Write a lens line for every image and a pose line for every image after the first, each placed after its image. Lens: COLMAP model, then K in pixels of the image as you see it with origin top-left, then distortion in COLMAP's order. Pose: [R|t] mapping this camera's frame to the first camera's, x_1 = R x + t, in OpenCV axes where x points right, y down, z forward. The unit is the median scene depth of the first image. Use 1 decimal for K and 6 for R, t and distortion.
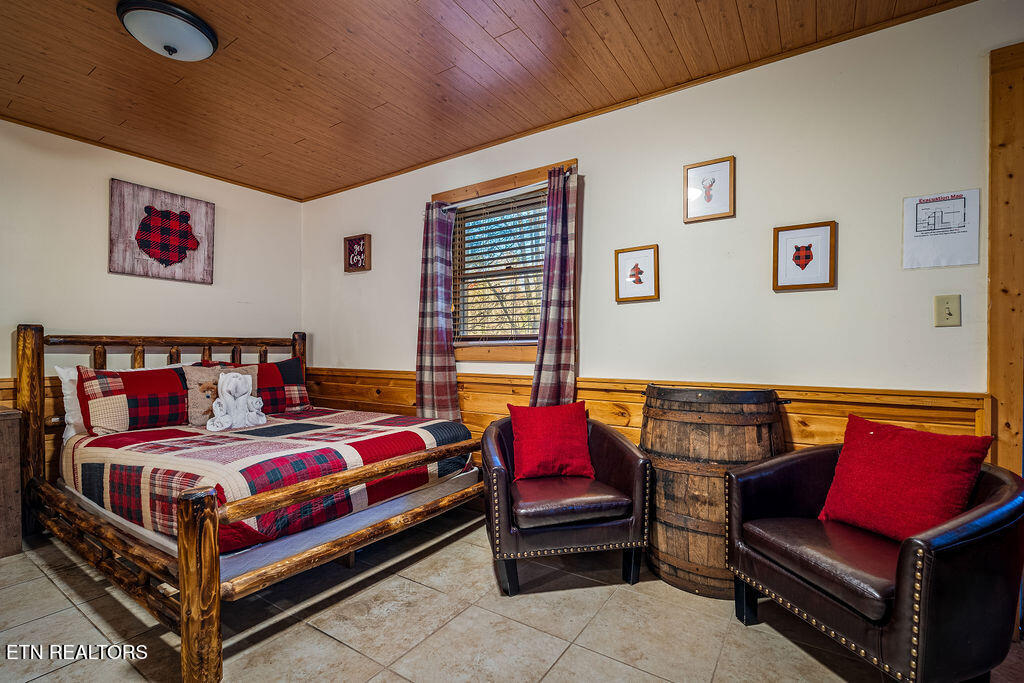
lens RADIAL K [[471.9, 0, 510.0], [0, 471.9, 350.5], [0, 0, 1]] dist [-0.002618, 0.000179]
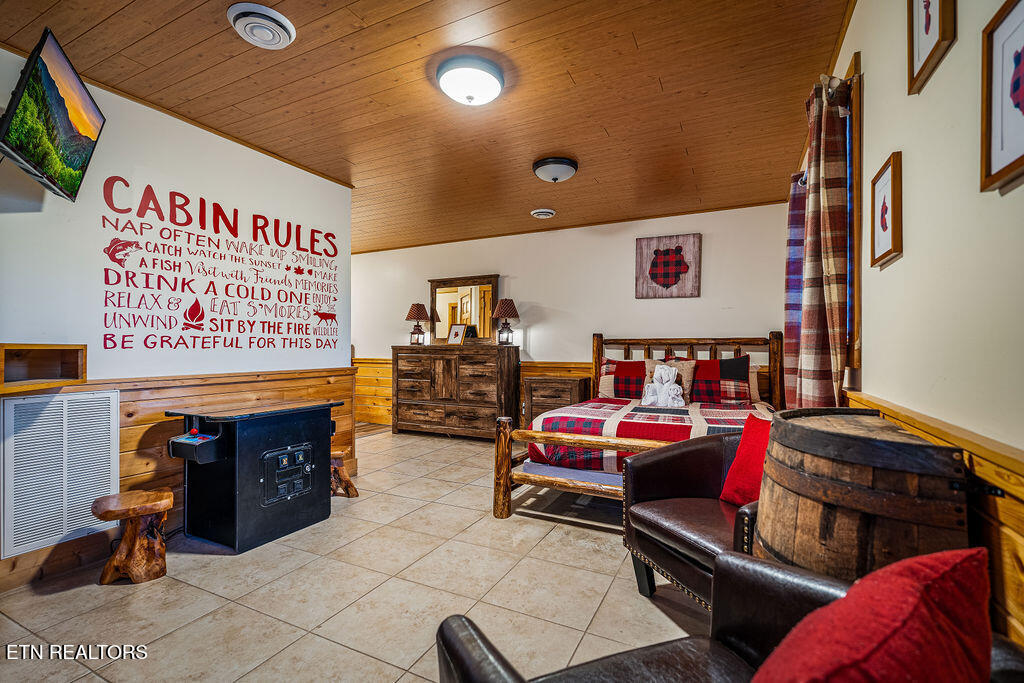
lens RADIAL K [[471.9, 0, 512.4], [0, 471.9, 342.9], [0, 0, 1]] dist [-0.002618, 0.000179]
pose [[0.097468, -0.007290, -0.995212, 0.665984], [-0.009131, 0.999925, -0.008219, -0.000371], [0.995197, 0.009888, 0.097394, 0.427271]]
